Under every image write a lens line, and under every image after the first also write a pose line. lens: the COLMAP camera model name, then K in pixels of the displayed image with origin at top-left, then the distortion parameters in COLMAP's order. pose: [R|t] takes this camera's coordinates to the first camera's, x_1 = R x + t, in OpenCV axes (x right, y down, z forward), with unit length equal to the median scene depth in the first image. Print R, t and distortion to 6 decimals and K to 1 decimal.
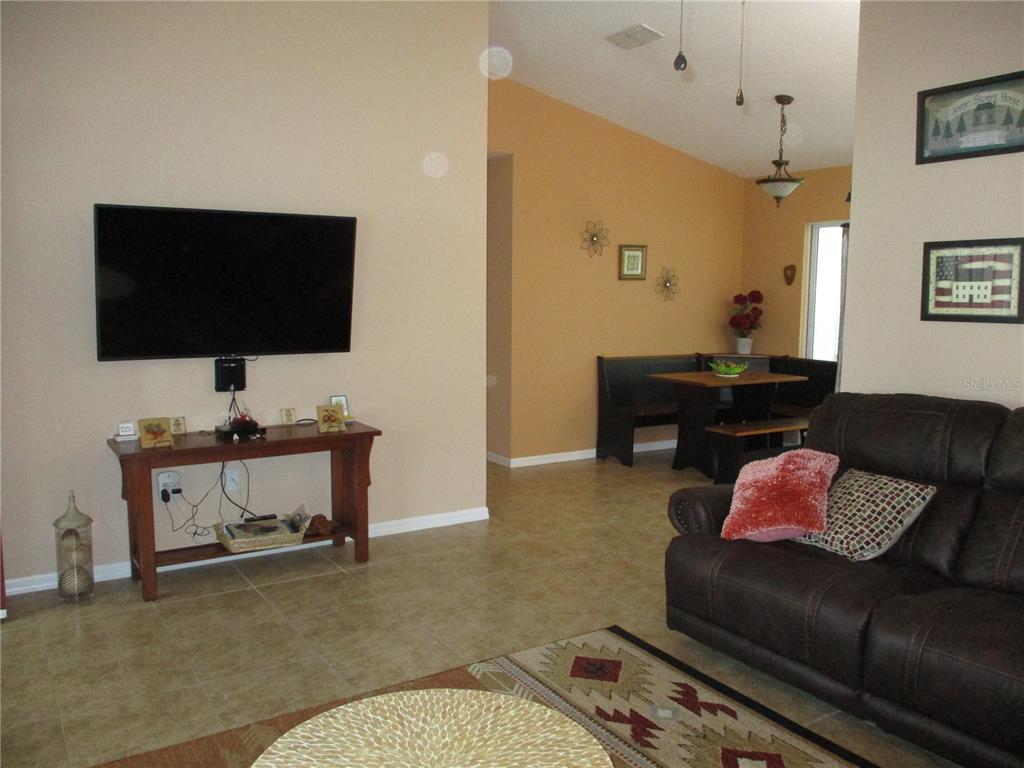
lens RADIAL K [[841.2, 0, 516.4], [0, 841.2, 387.8], [0, 0, 1]] dist [-0.028304, 0.011853]
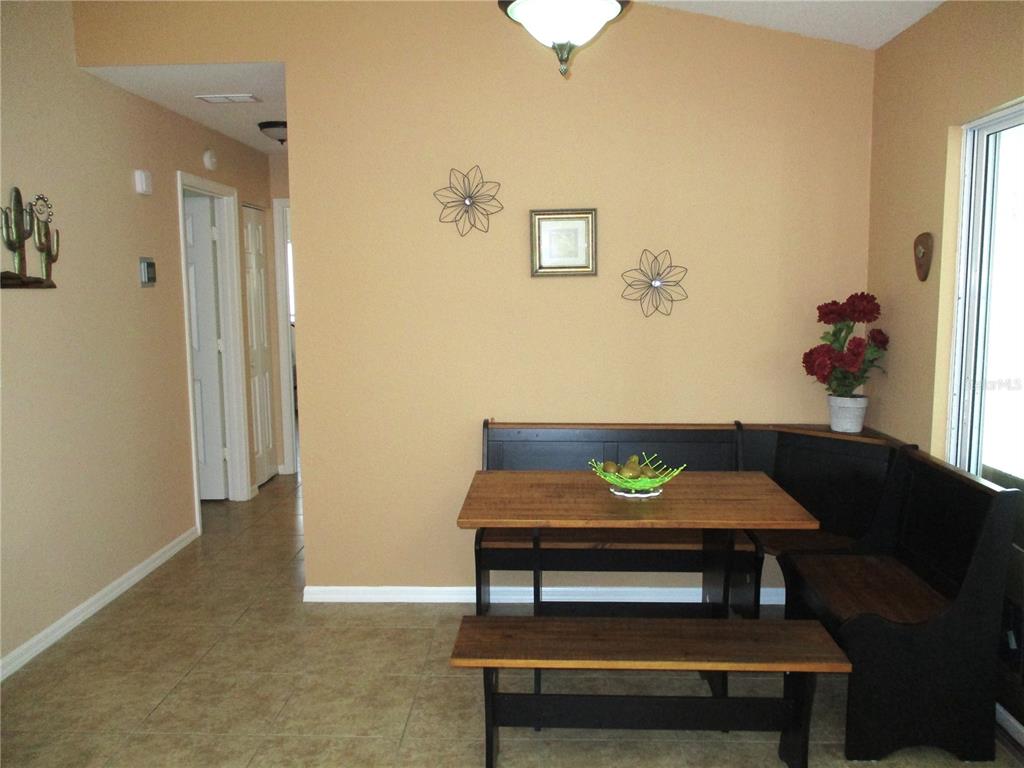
lens RADIAL K [[841.2, 0, 515.0], [0, 841.2, 385.2], [0, 0, 1]] dist [-0.028304, 0.011853]
pose [[0.823521, 0.054081, -0.564702, 0.871528], [-0.049905, 0.998493, 0.022848, -0.151827], [0.565087, 0.009366, 0.824978, 1.179482]]
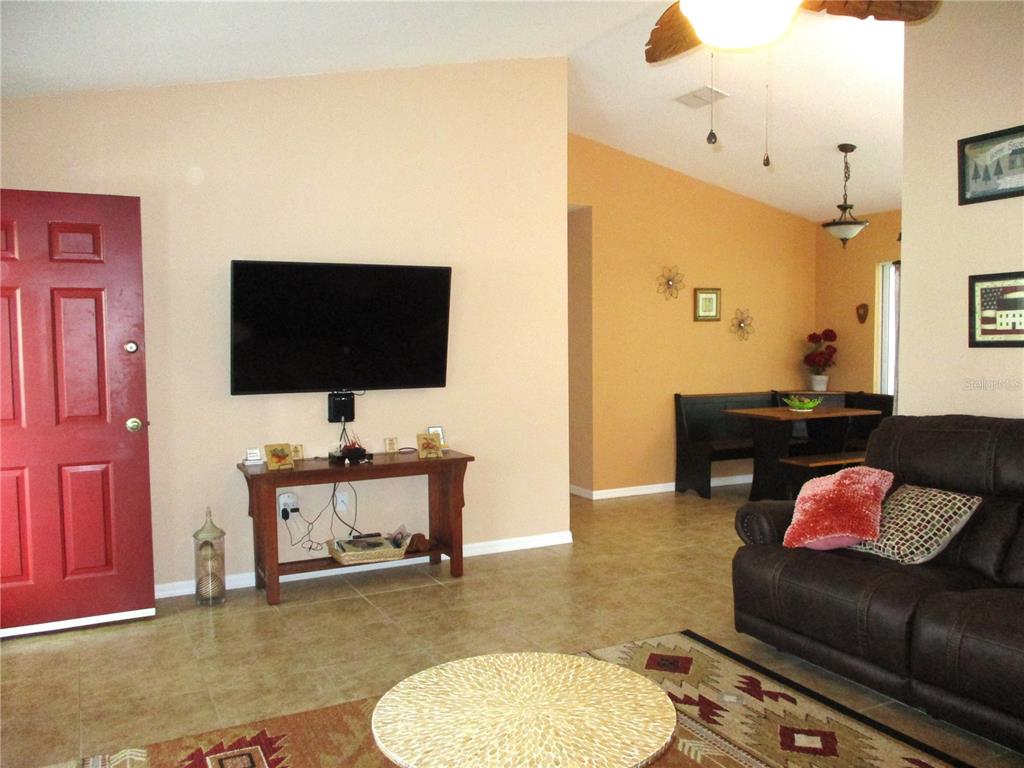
lens RADIAL K [[841.2, 0, 521.0], [0, 841.2, 388.1], [0, 0, 1]] dist [-0.028304, 0.011853]
pose [[0.995532, -0.011714, -0.093700, 0.007510], [0.006267, 0.998284, -0.058220, 0.031752], [0.094221, 0.057373, 0.993897, -0.127677]]
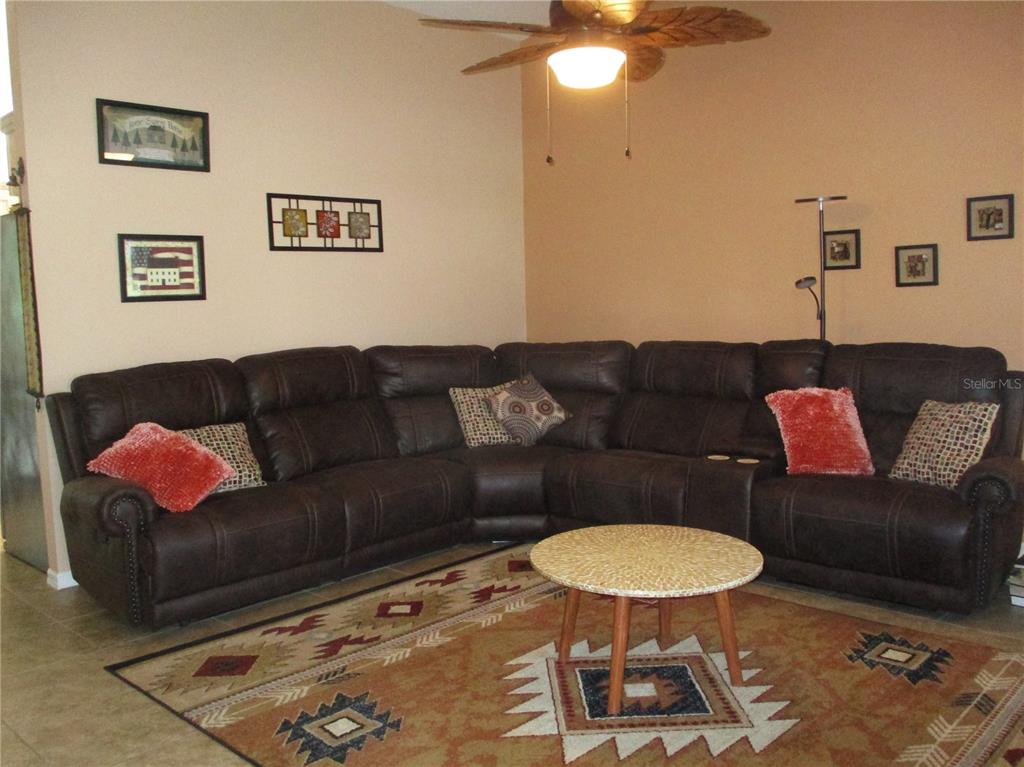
lens RADIAL K [[890.3, 0, 505.6], [0, 890.3, 390.2], [0, 0, 1]] dist [-0.008953, -0.017348]
pose [[-0.213202, -0.108421, 0.970974, -0.830990], [0.131547, 0.981588, 0.138491, -0.062868], [-0.968112, 0.157255, -0.195014, 0.762214]]
